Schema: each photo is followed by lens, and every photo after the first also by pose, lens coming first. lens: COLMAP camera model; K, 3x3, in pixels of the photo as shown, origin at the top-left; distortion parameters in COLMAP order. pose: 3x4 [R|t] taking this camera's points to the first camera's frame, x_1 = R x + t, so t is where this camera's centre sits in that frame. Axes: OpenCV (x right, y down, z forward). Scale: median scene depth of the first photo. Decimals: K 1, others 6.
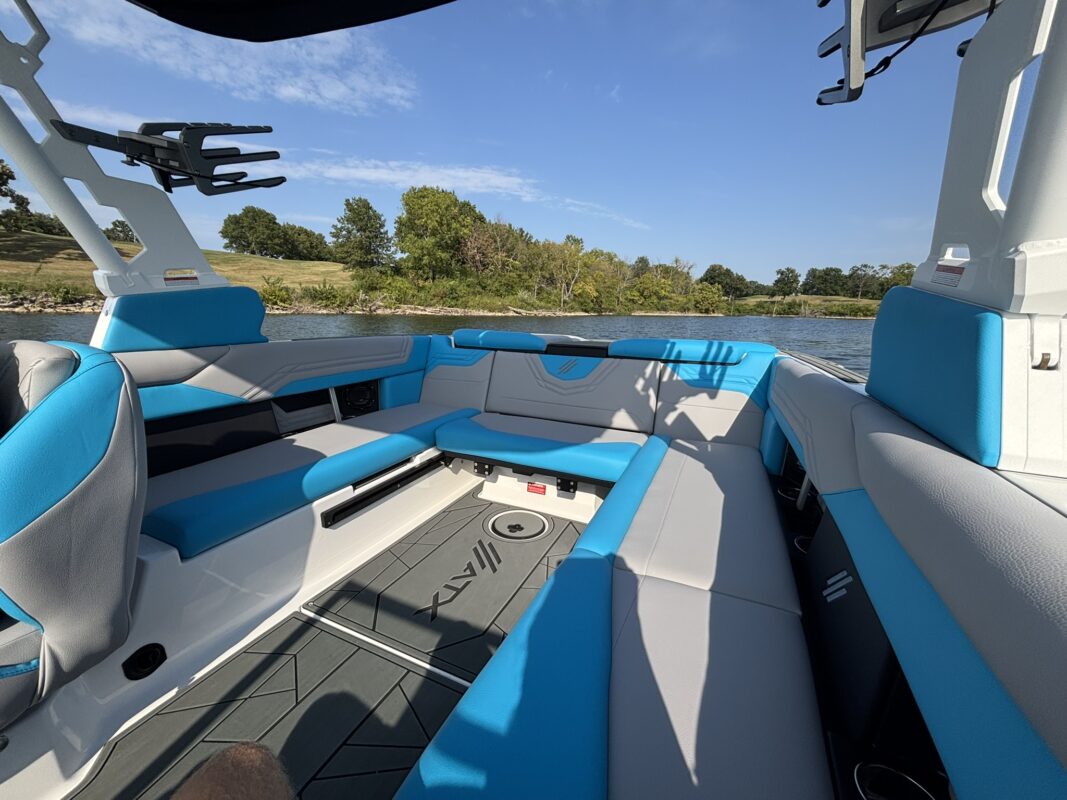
lens RADIAL K [[423.1, 0, 535.8], [0, 423.1, 400.2], [0, 0, 1]] dist [0.001517, 0.000119]
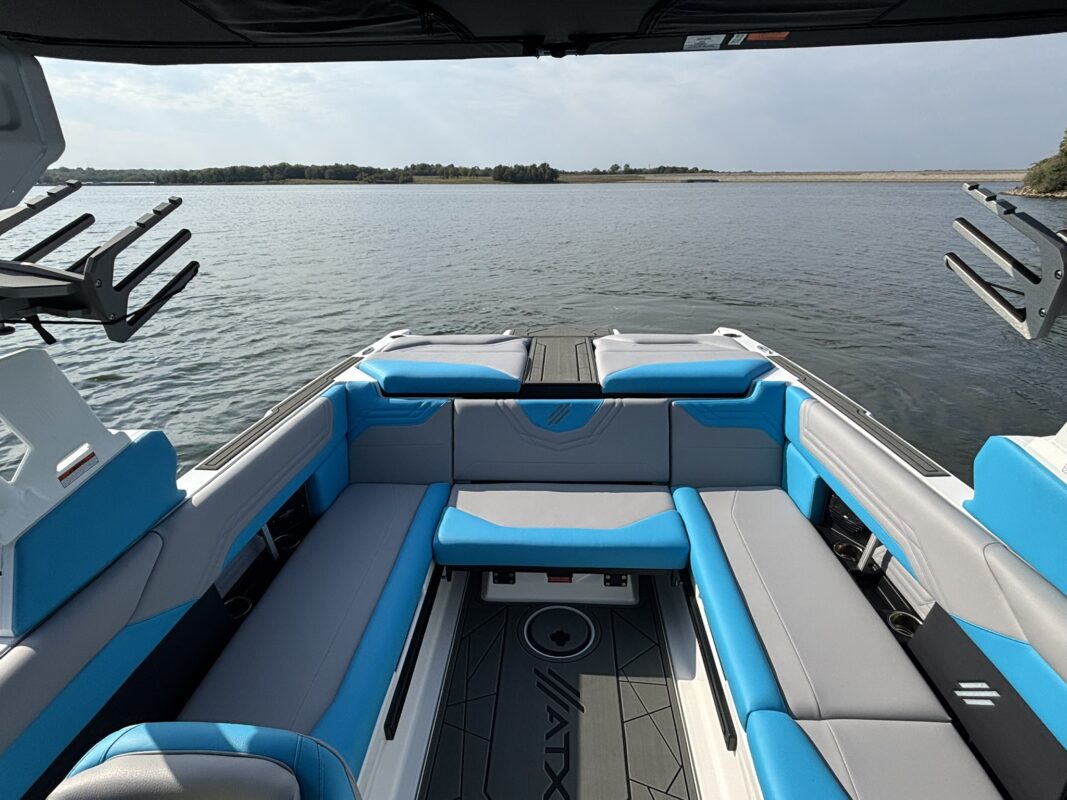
lens RADIAL K [[574.2, 0, 531.0], [0, 574.2, 406.3], [0, 0, 1]] dist [-0.002576, -0.001566]
pose [[0.930891, -0.170011, 0.323323, -0.458748], [0.112791, 0.975620, 0.188263, -0.435179], [-0.347448, -0.138784, 0.927372, 0.011087]]
